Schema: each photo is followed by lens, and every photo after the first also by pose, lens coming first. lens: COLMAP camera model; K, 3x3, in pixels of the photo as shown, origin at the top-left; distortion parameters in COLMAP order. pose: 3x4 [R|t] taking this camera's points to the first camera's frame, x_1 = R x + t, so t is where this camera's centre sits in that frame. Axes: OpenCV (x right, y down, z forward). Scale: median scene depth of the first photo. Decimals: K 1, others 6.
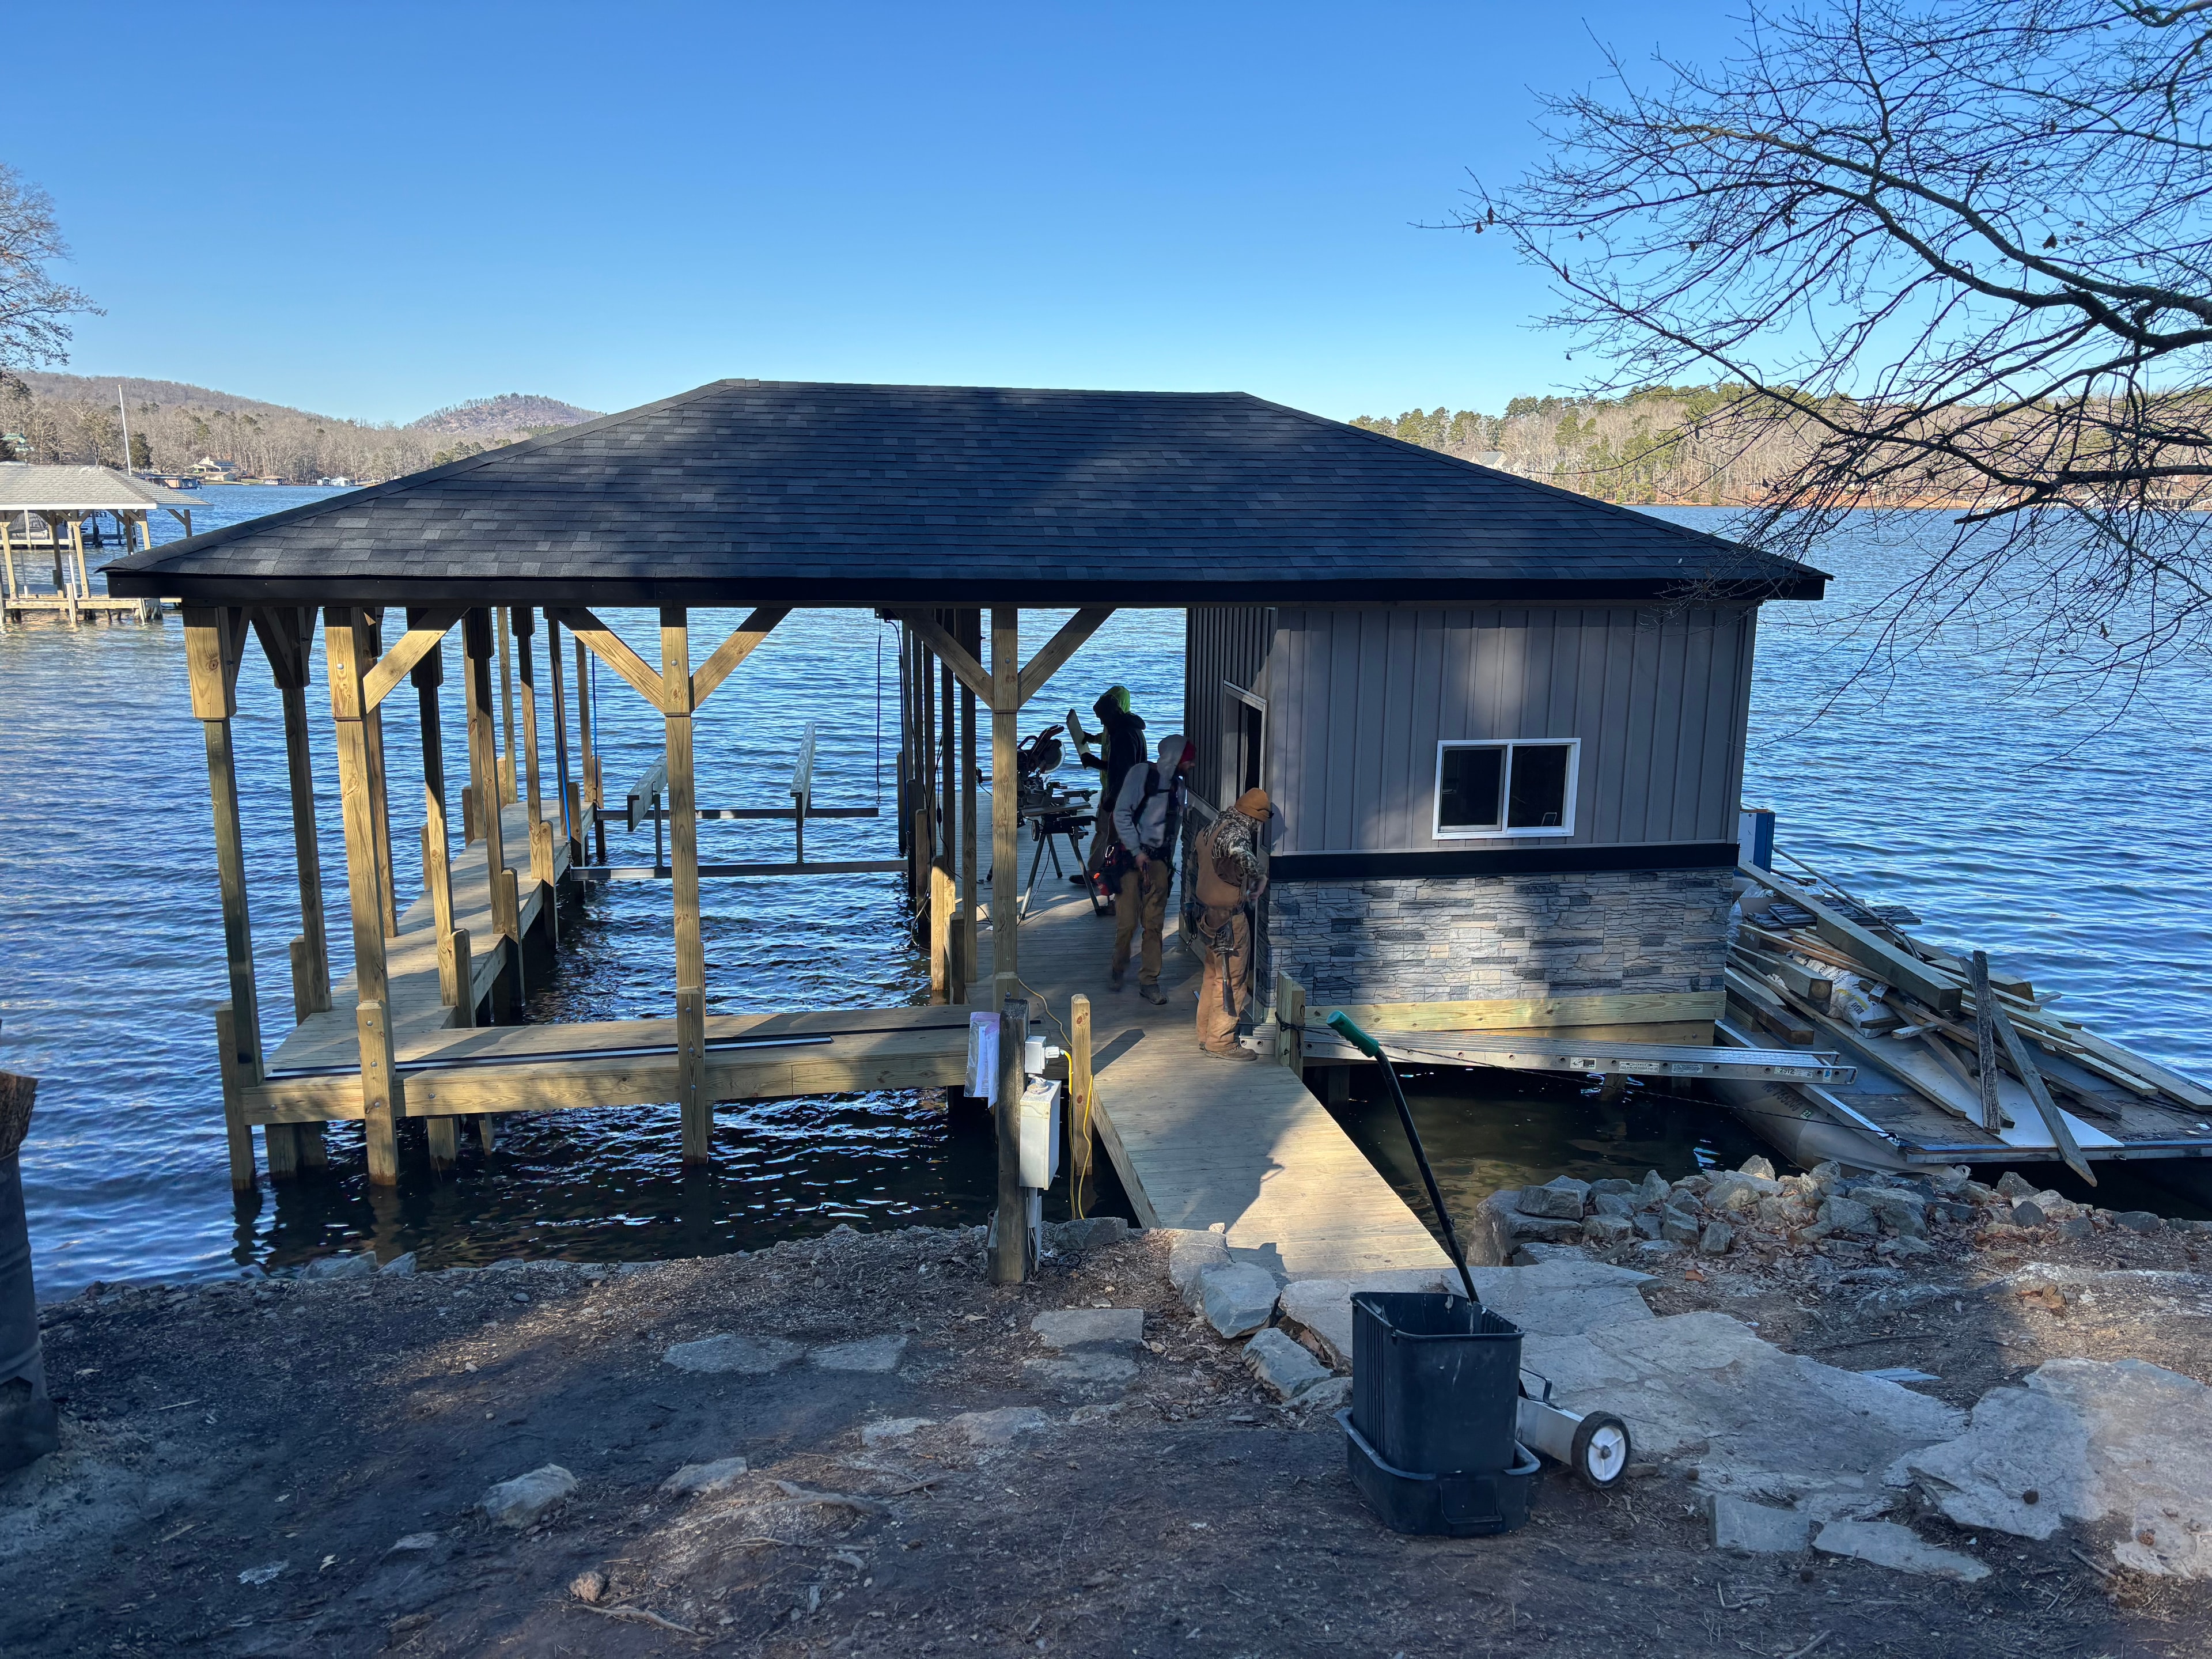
lens RADIAL K [[1646.6, 0, 1106.0], [0, 1646.6, 829.5], [0, 0, 1]] dist [0.079137, -0.086532]
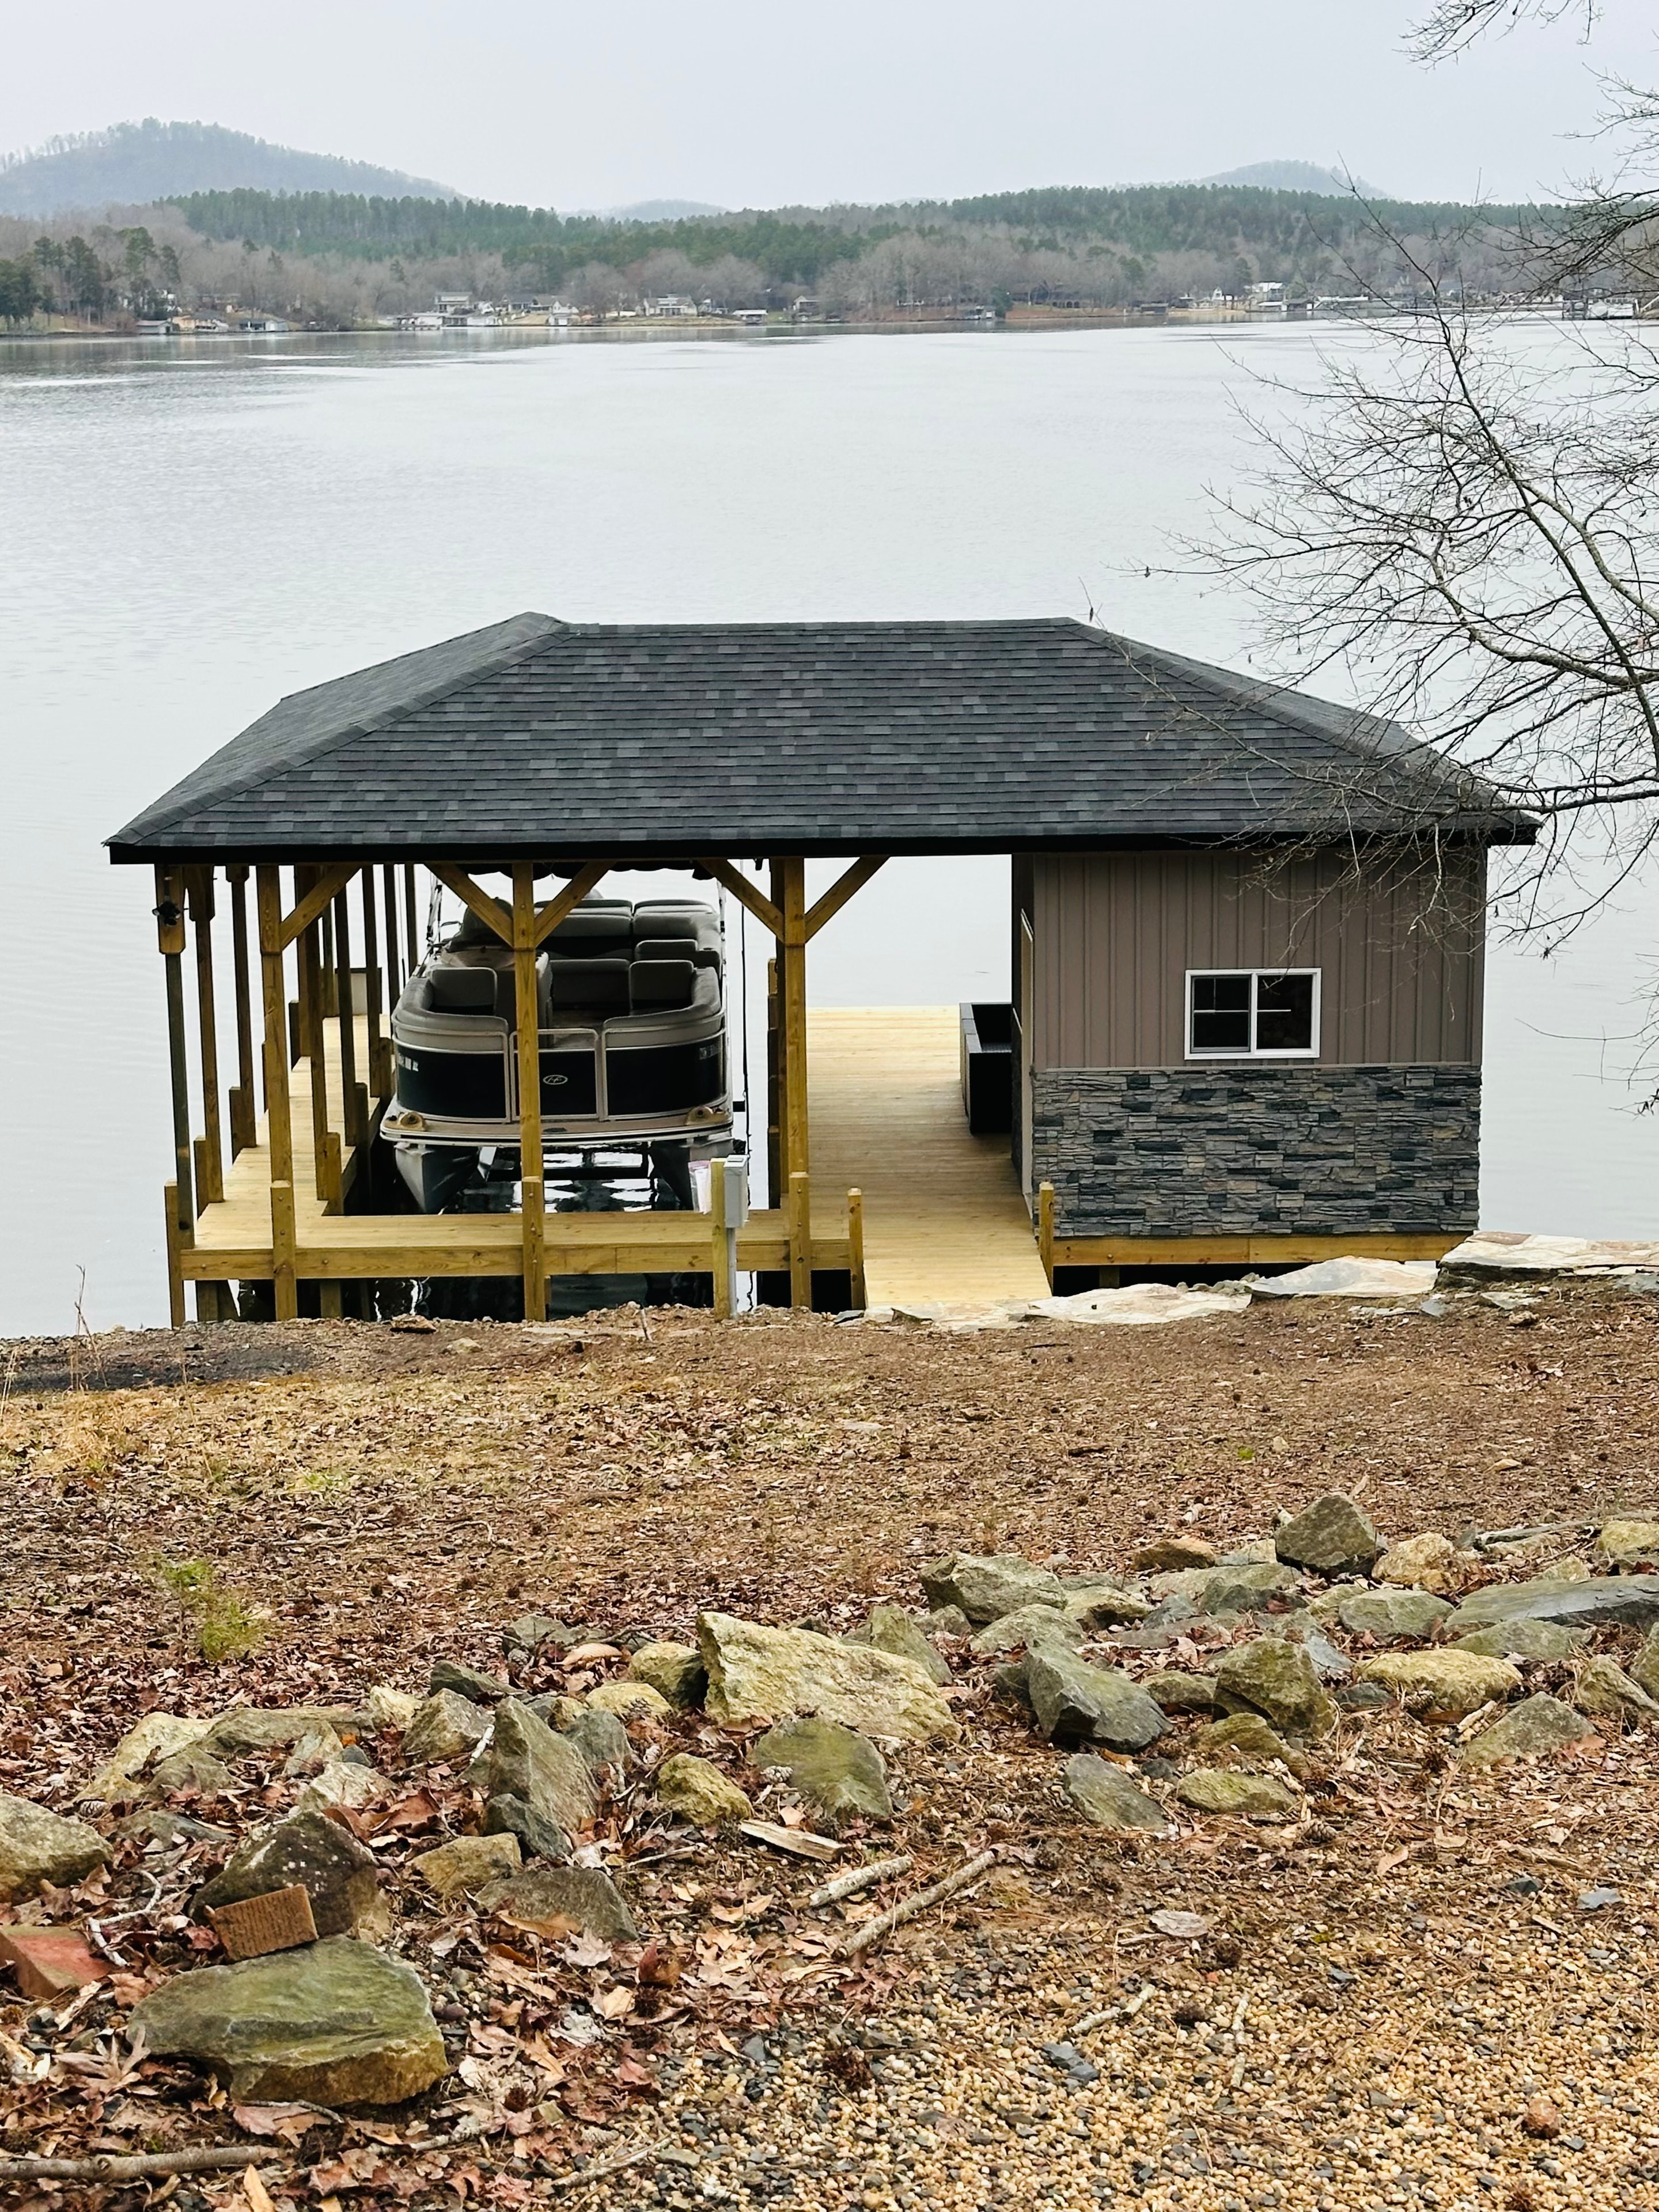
lens RADIAL K [[3780.8, 0, 829.5], [0, 3780.8, 1106.0], [0, 0, 1]] dist [-0.025735, -0.026282]
pose [[0.987075, 0.009470, -0.159978, 0.366973], [-0.008517, 0.999942, 0.006636, 0.022385], [0.160032, -0.005188, 0.987098, -1.534210]]
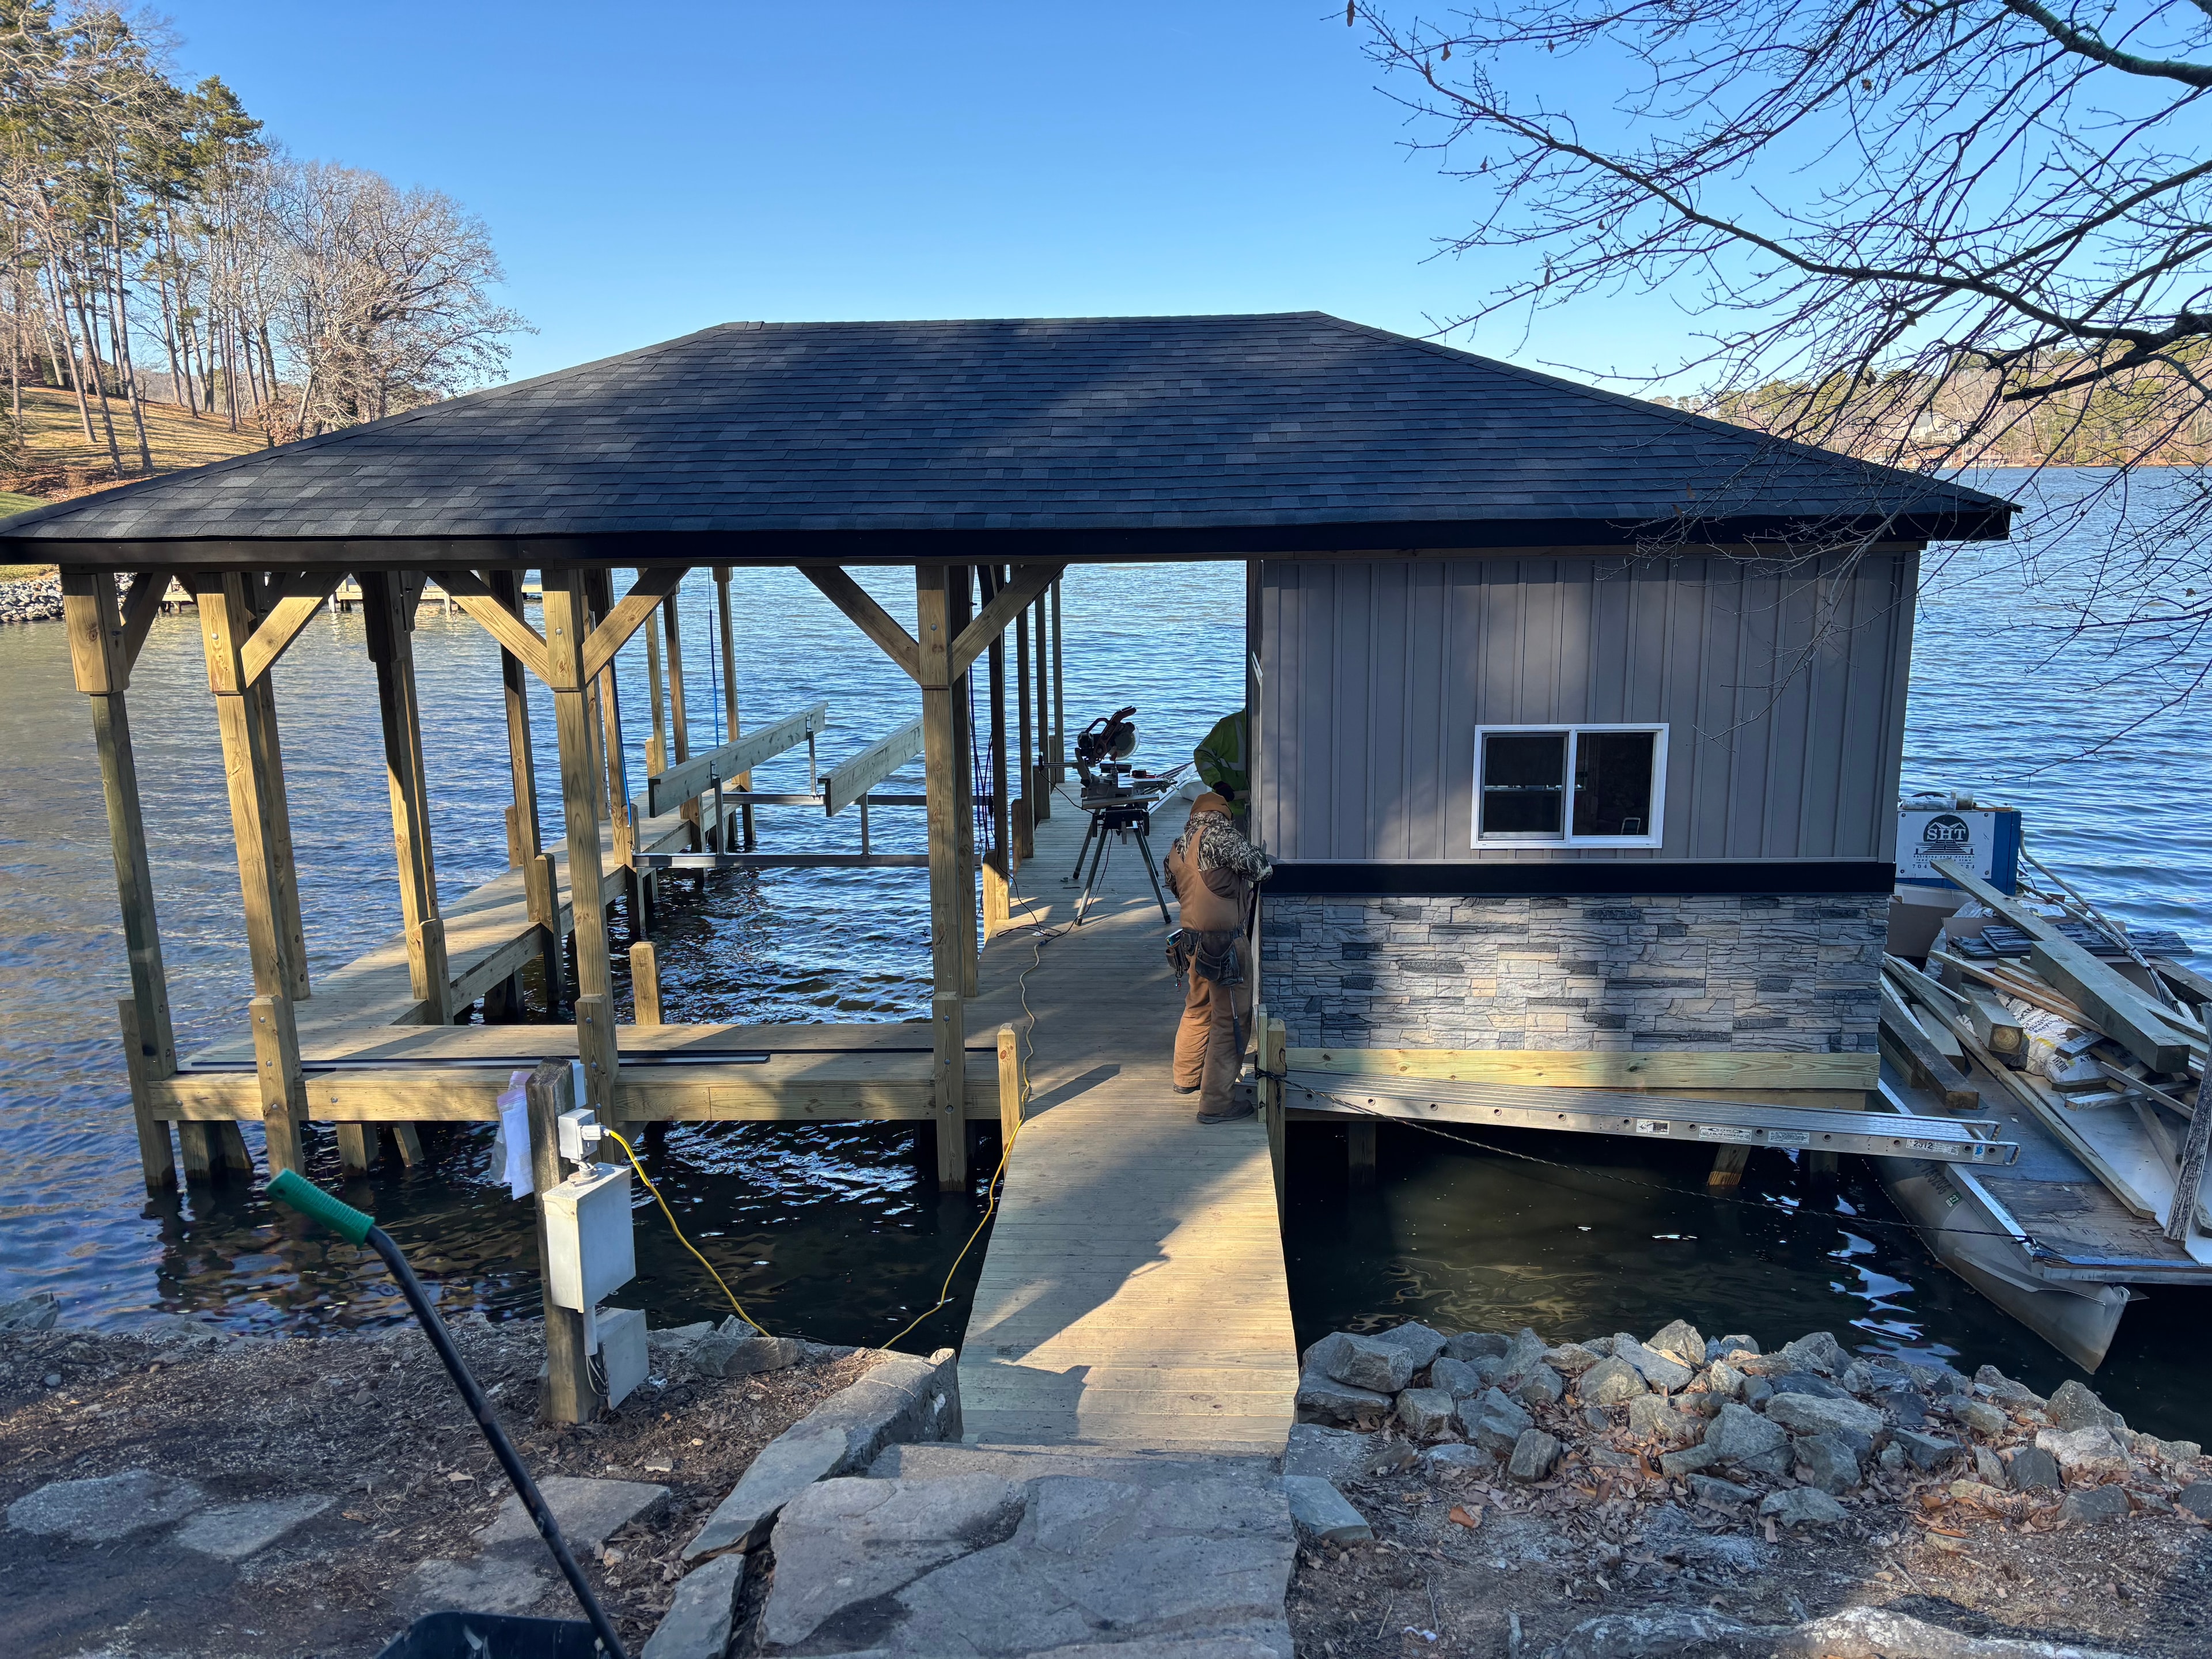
lens RADIAL K [[1646.6, 0, 1106.0], [0, 1646.6, 829.5], [0, 0, 1]] dist [0.079137, -0.086532]
pose [[0.974115, 0.020835, -0.225091, 0.204912], [-0.018838, 0.999762, 0.011015, -0.008674], [0.225267, -0.006490, 0.974275, 0.177180]]
